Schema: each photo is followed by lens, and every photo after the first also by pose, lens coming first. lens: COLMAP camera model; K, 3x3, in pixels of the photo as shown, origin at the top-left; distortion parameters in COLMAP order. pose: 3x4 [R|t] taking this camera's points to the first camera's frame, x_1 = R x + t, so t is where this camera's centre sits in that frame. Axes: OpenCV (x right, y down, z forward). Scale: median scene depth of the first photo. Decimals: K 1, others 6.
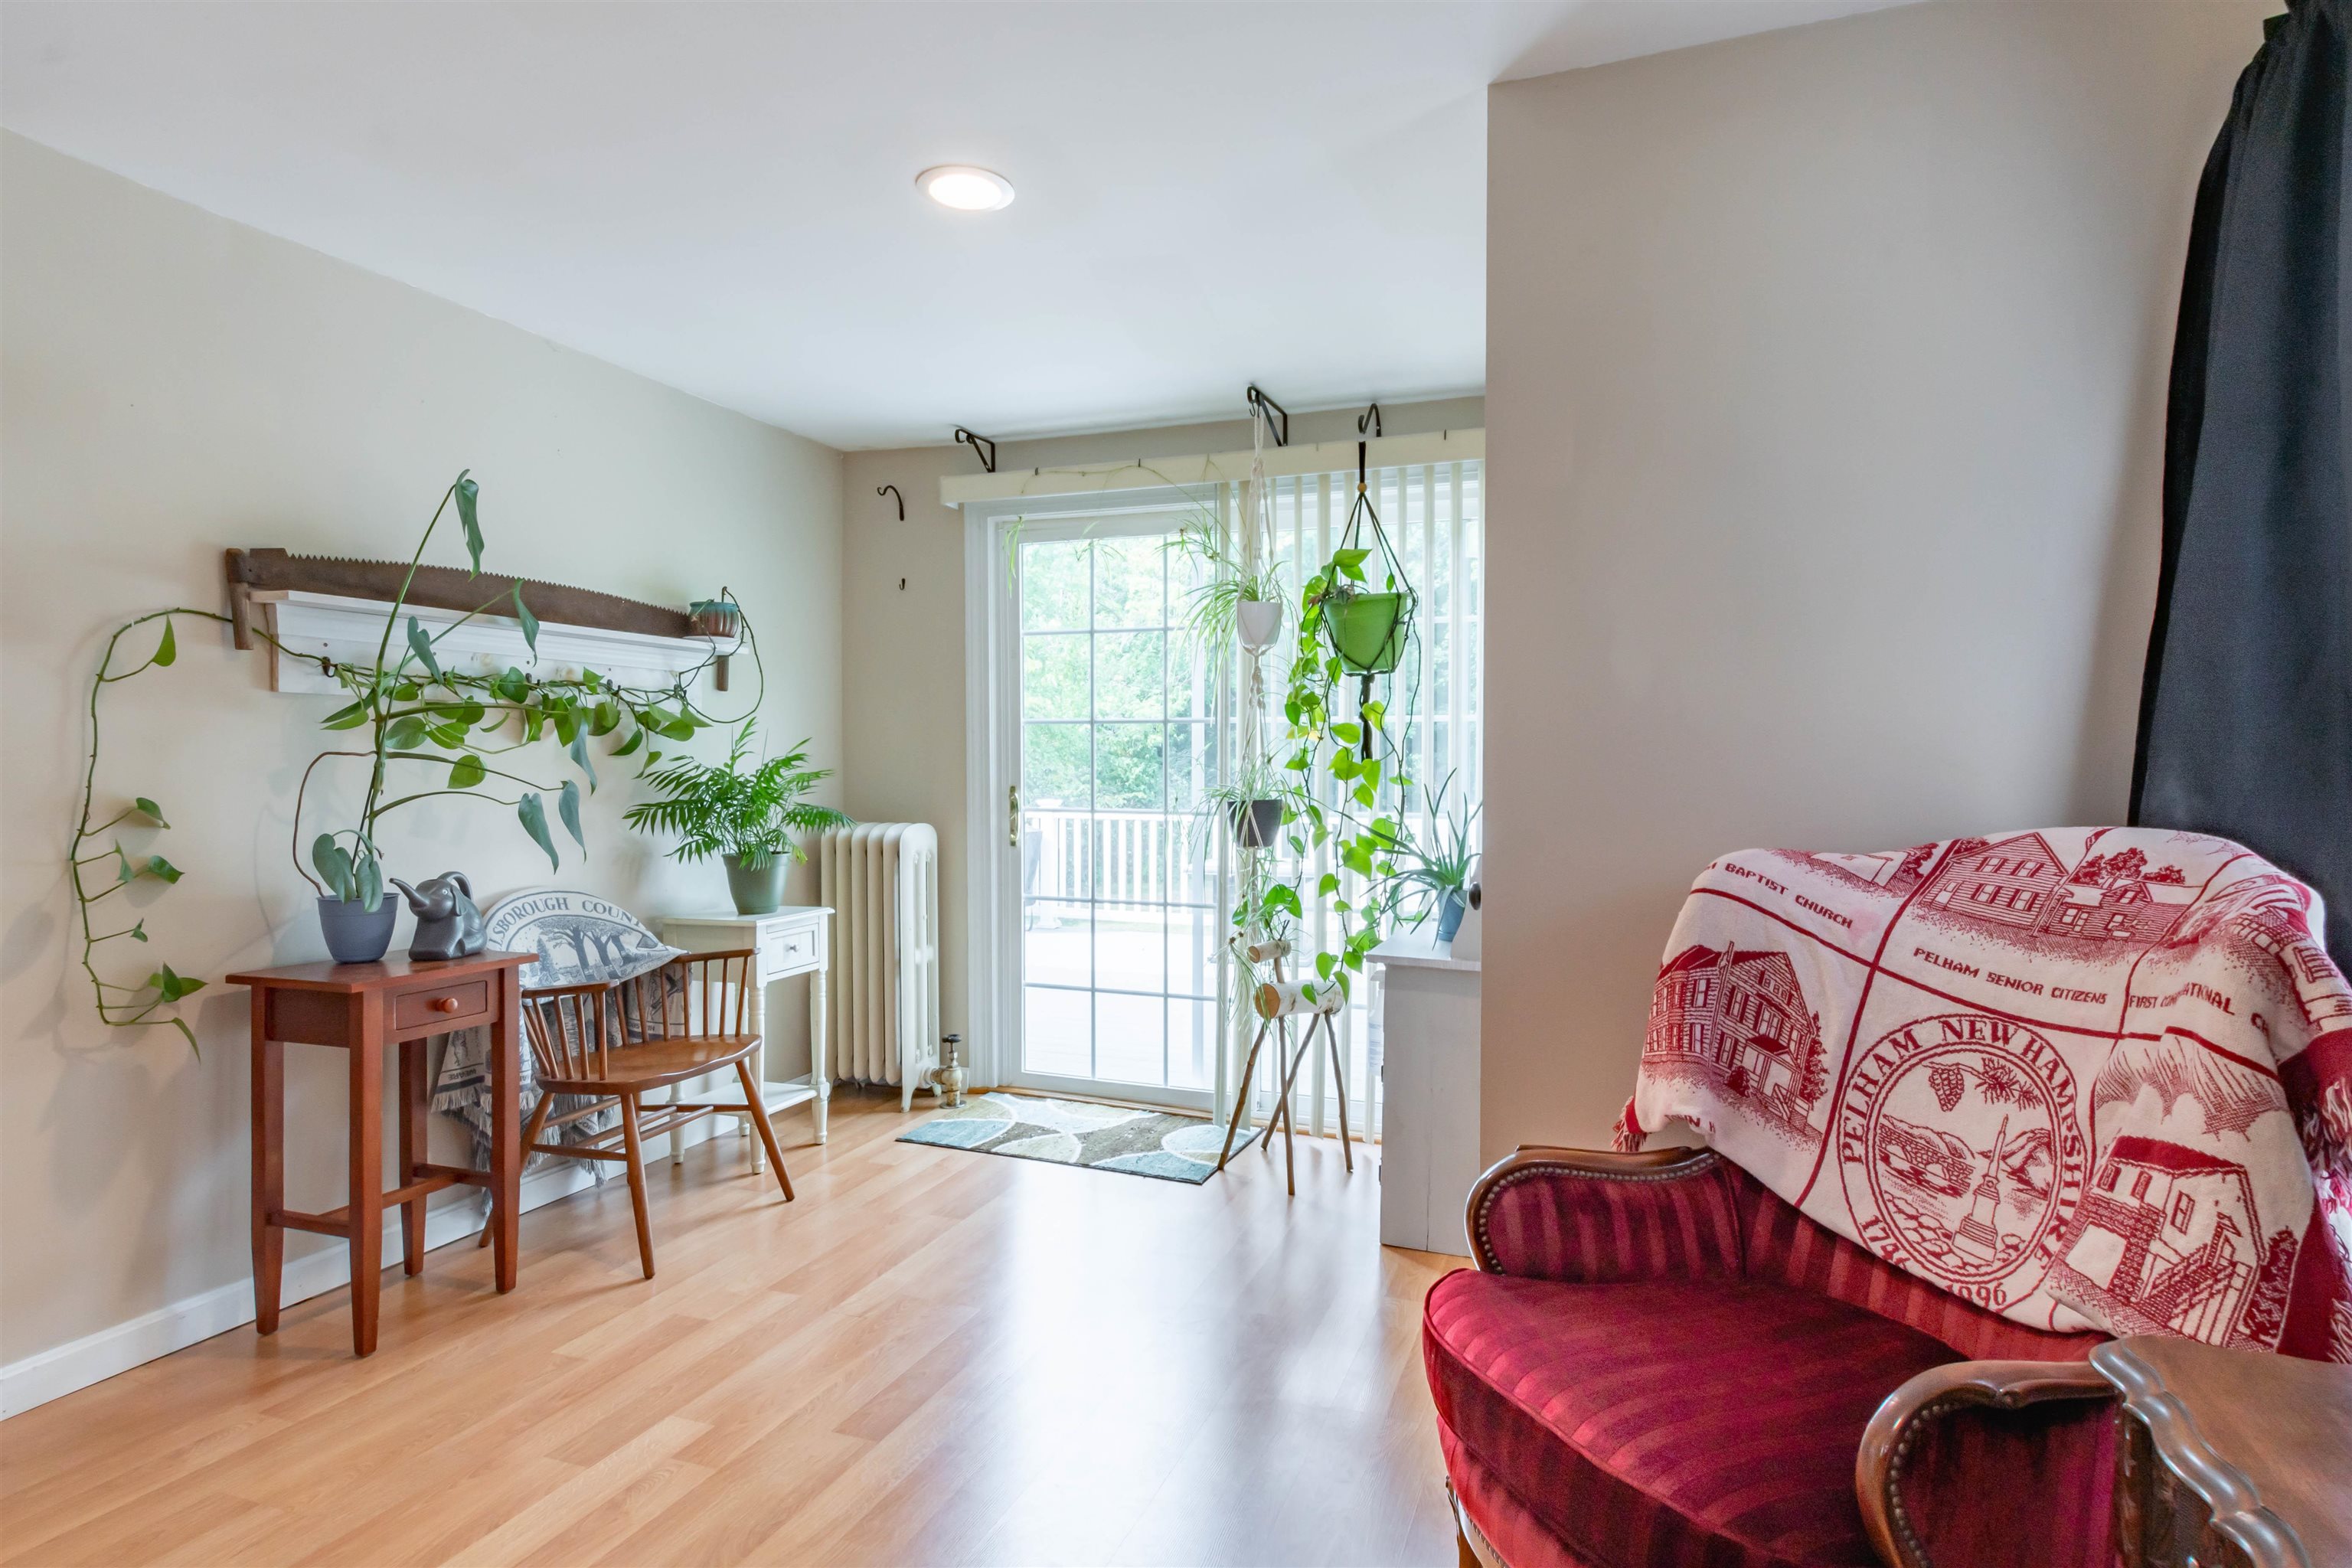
lens RADIAL K [[1271.3, 0, 1185.2], [0, 1271.3, 777.5], [0, 0, 1]] dist [0.002914, -0.002391]
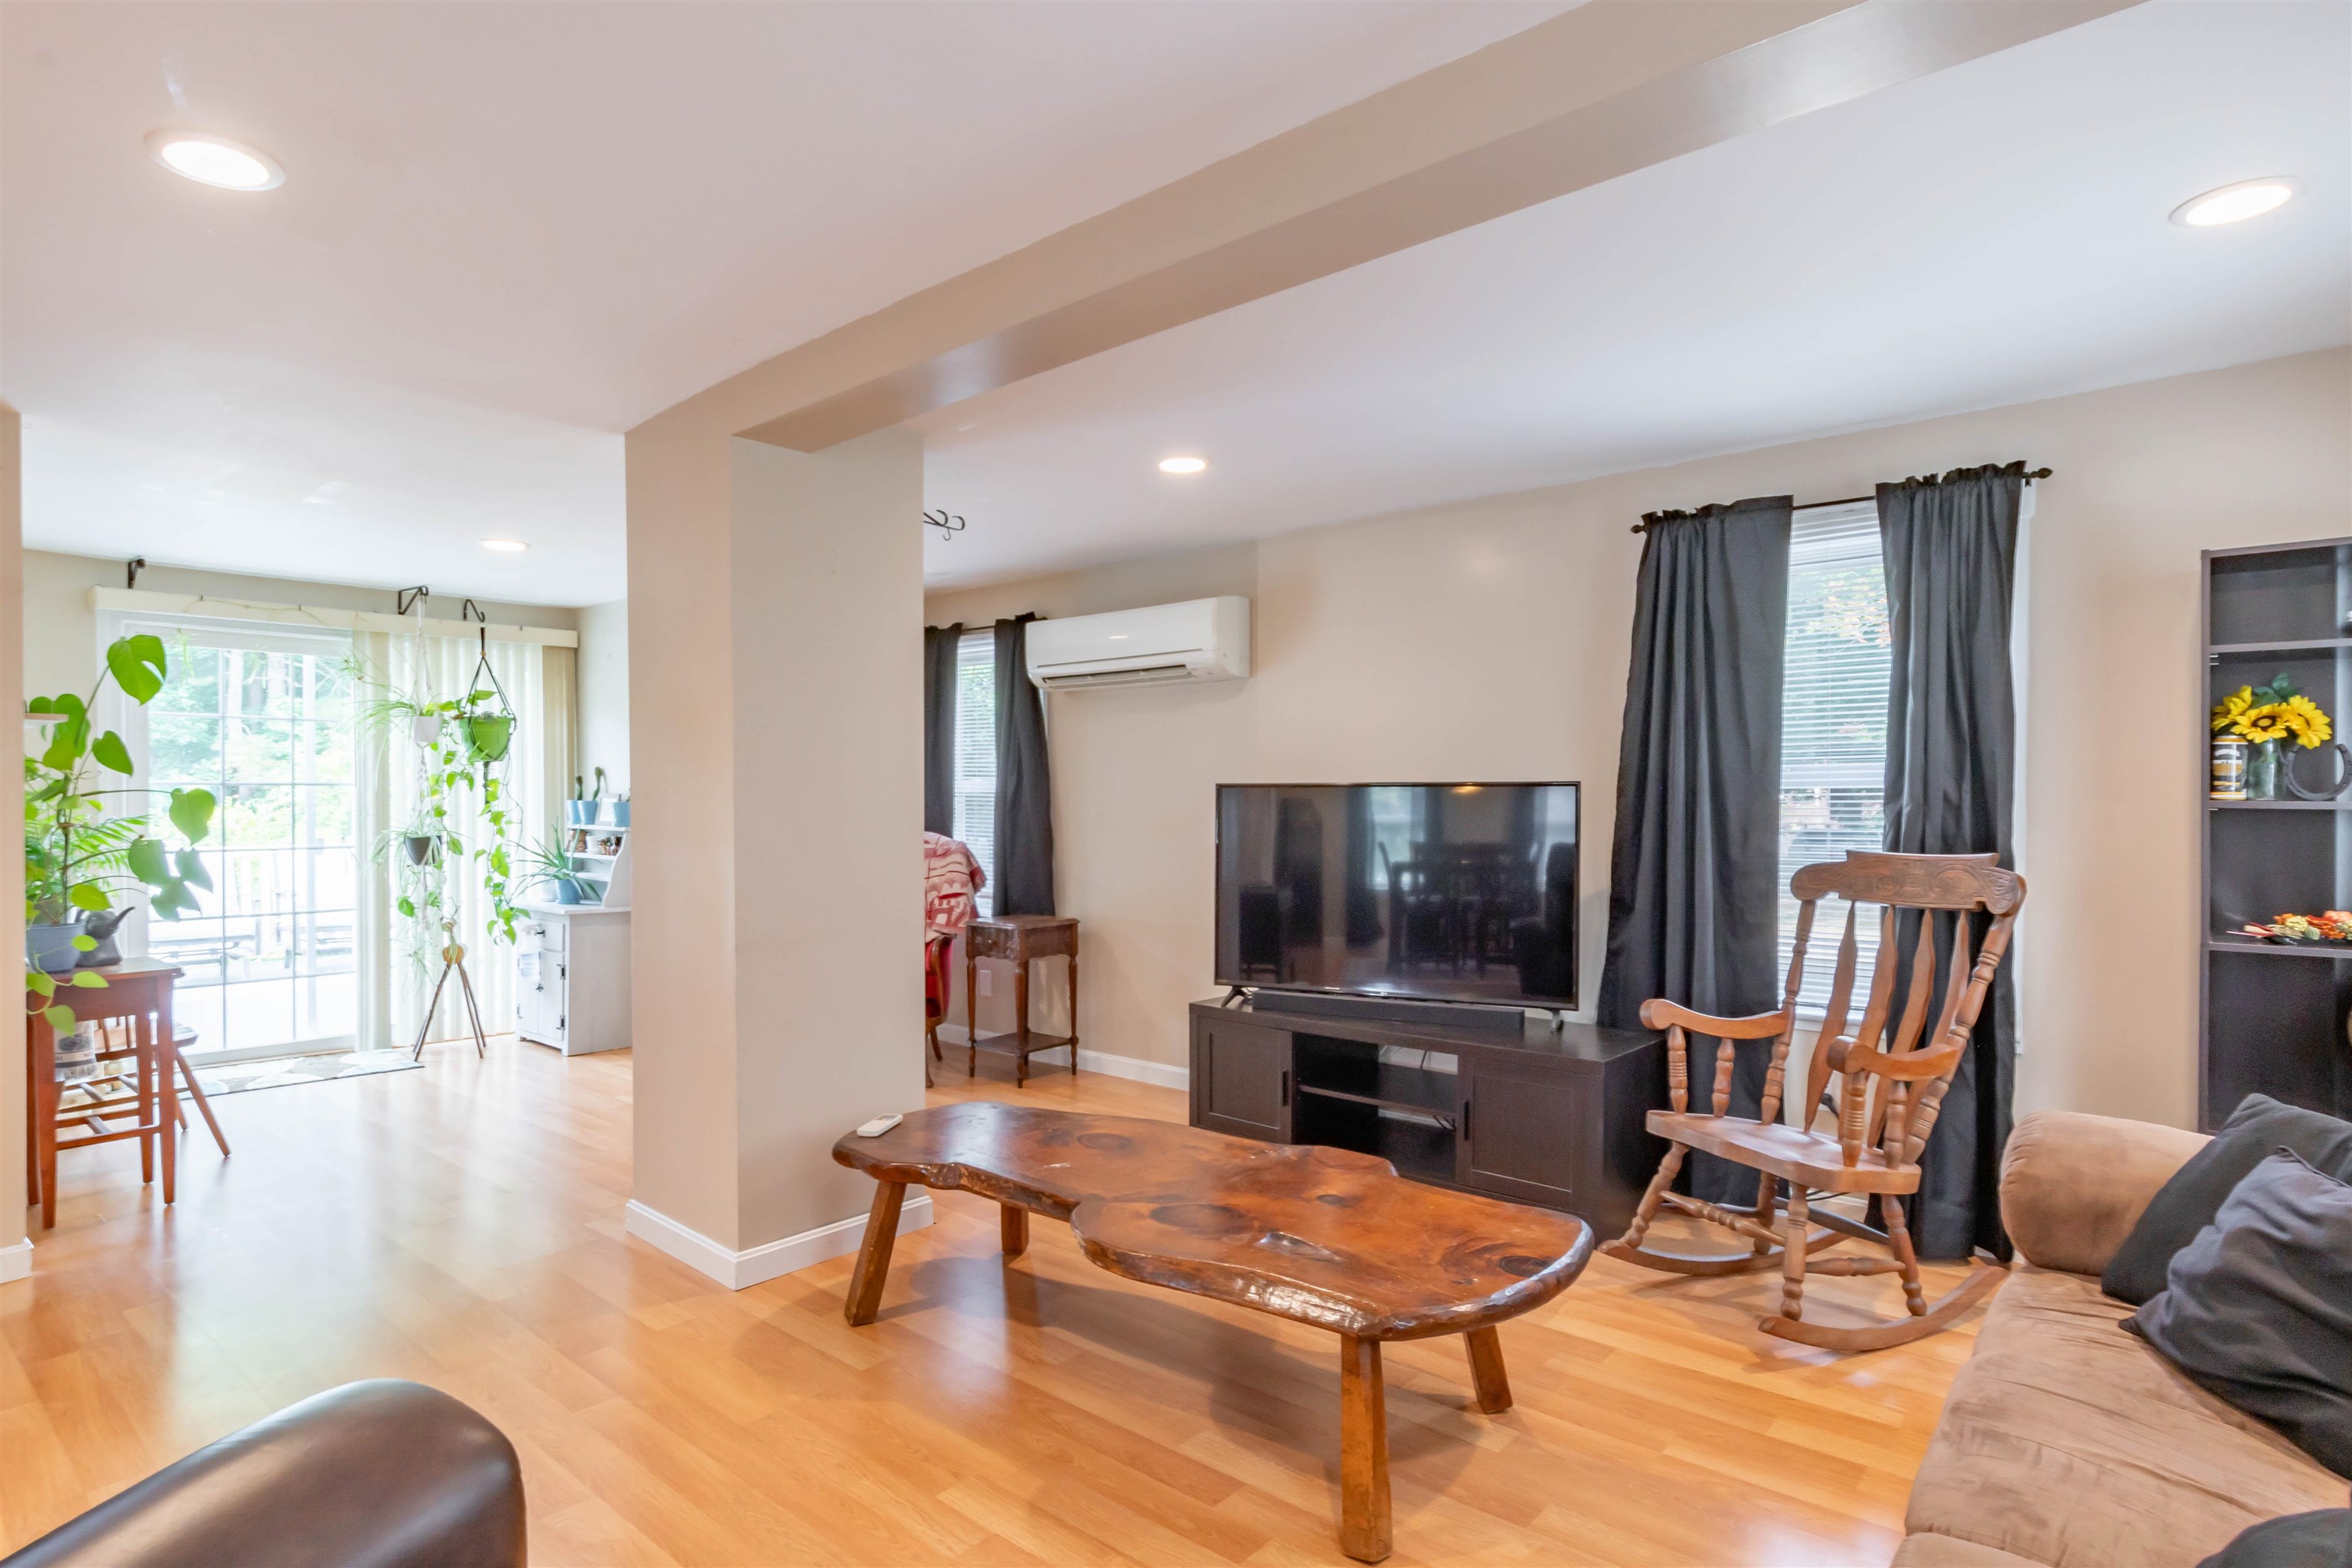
lens RADIAL K [[1271.3, 0, 1233.9], [0, 1271.3, 815.3], [0, 0, 1]] dist [0.002914, -0.002391]
pose [[0.347146, -0.023924, 0.937506, -2.531993], [0.007854, 0.999714, 0.022603, -0.087222], [-0.937778, -0.000483, 0.347235, -1.270730]]
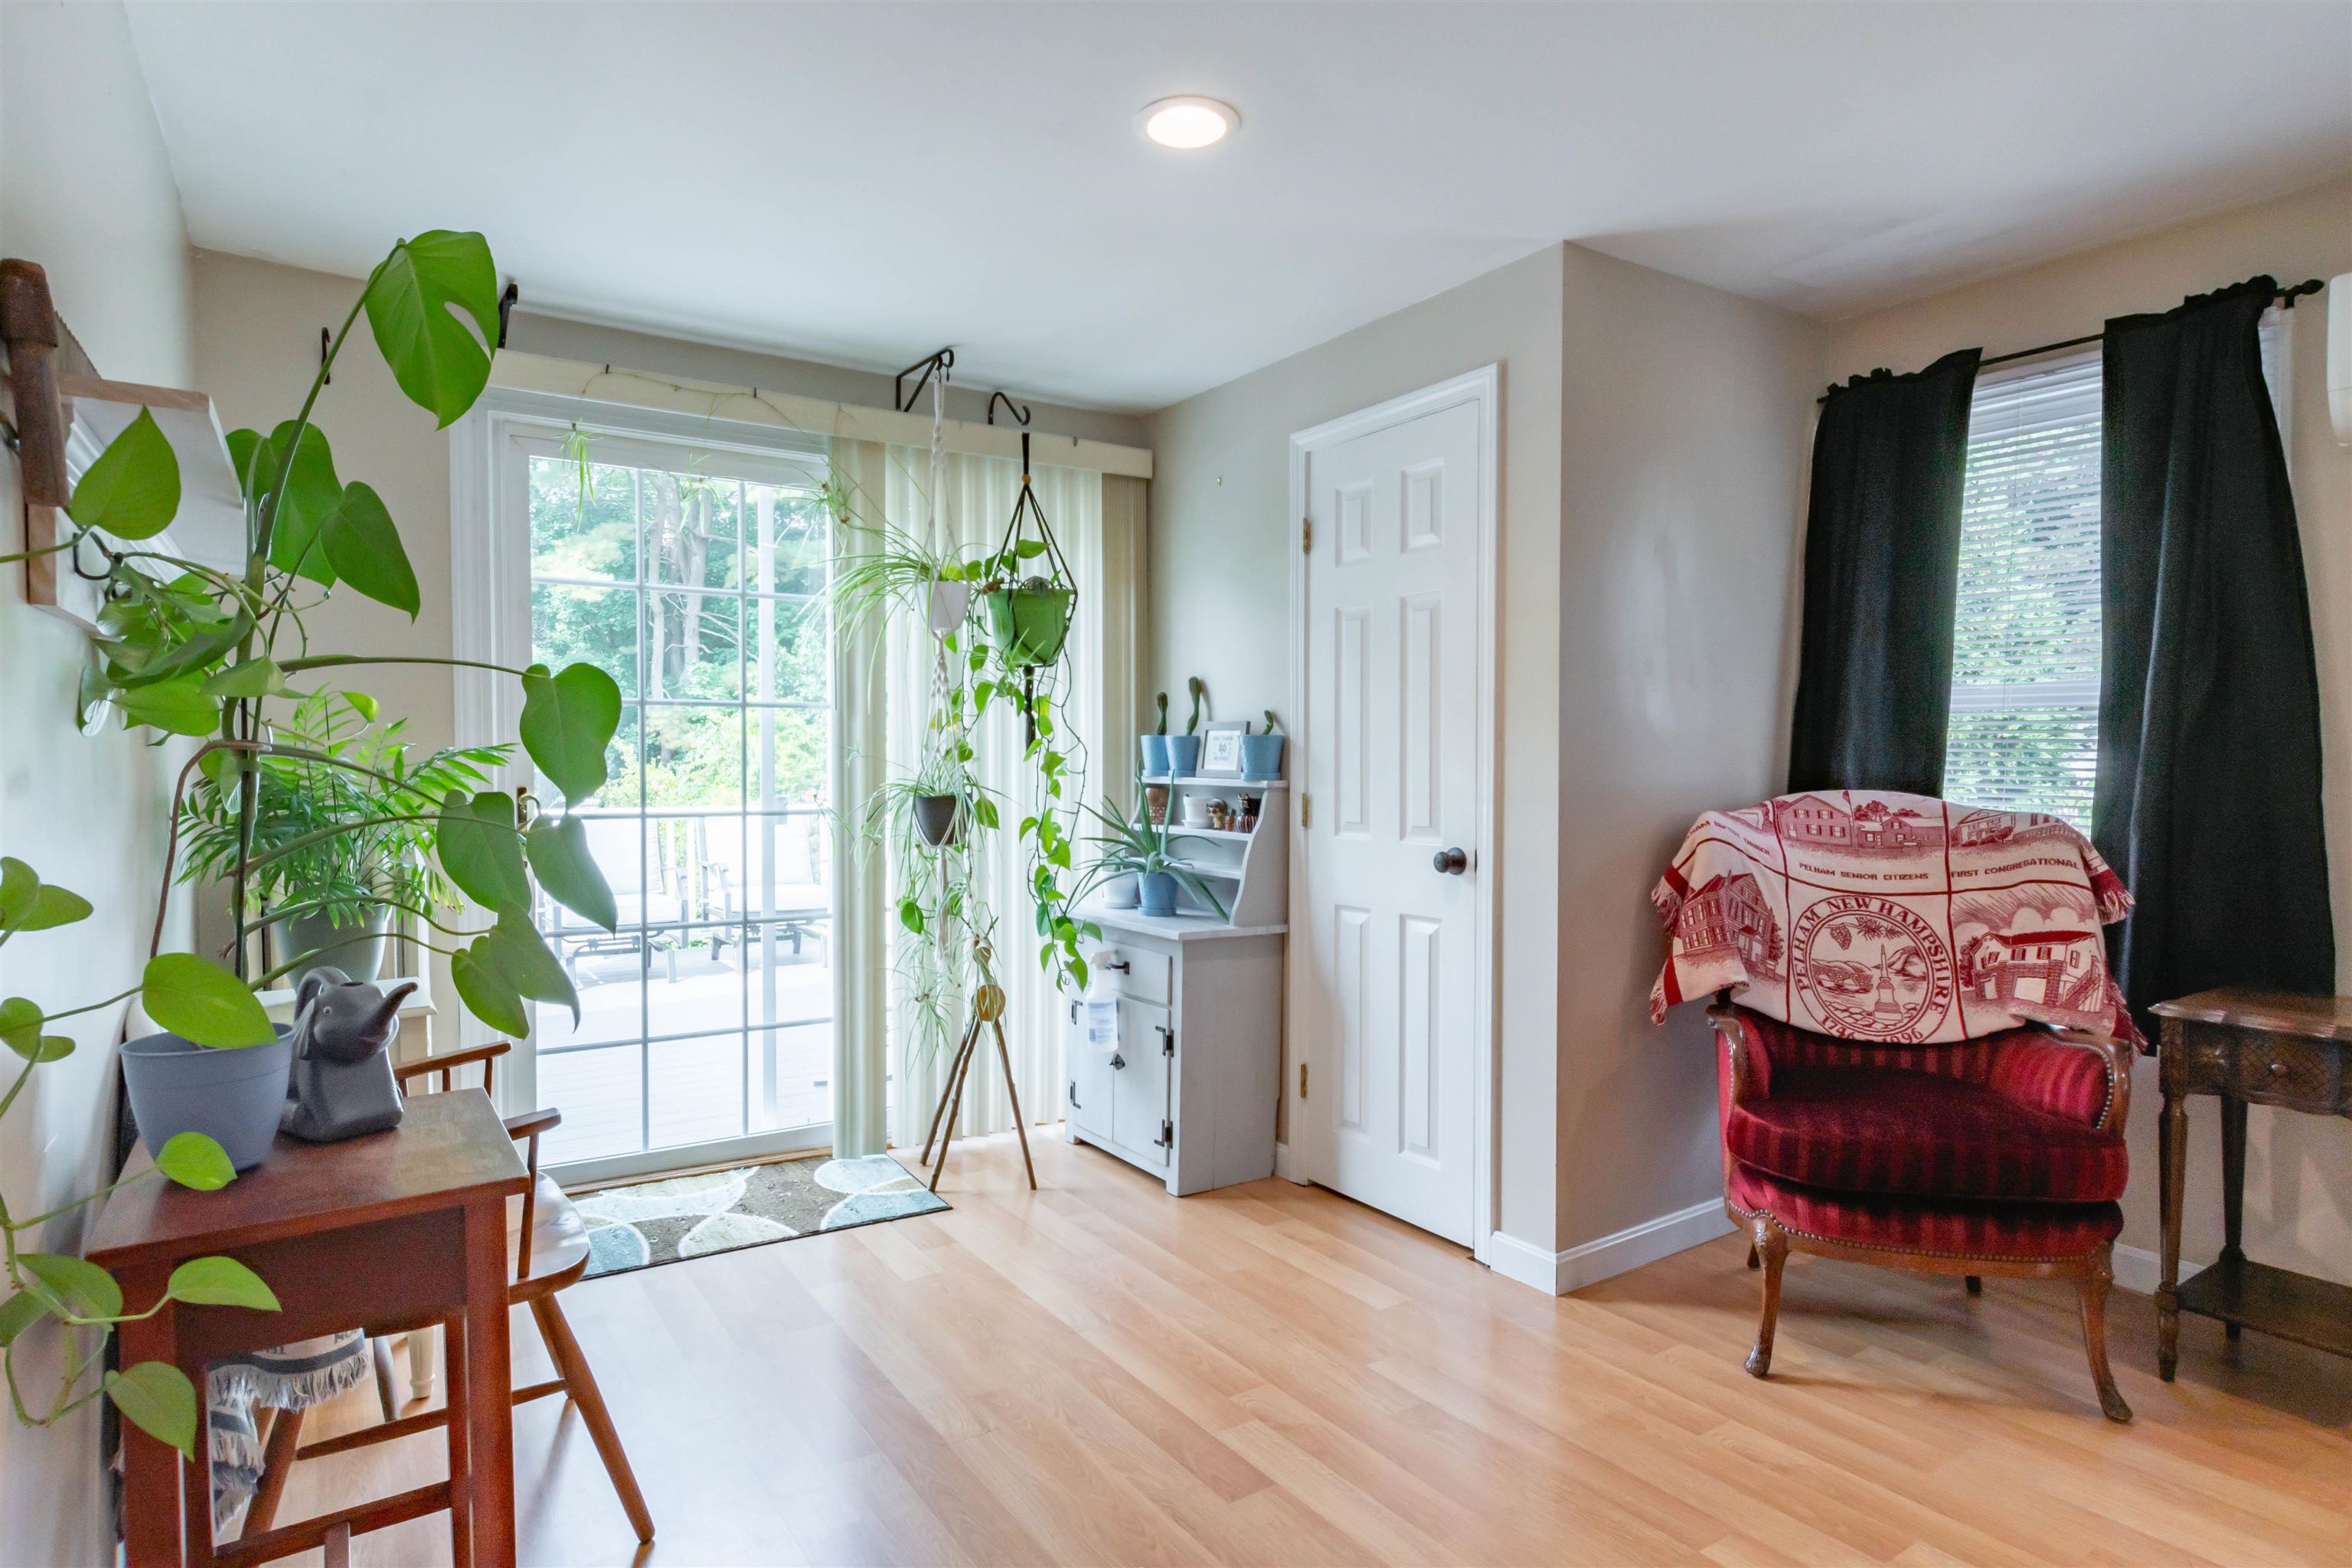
lens RADIAL K [[1271.3, 0, 1201.1], [0, 1271.3, 806.5], [0, 0, 1]] dist [0.002914, -0.002391]
pose [[0.578129, -0.036891, 0.815111, -1.340504], [0.008717, 0.999200, 0.039041, -0.018749], [-0.815899, -0.015465, 0.577987, 0.675946]]
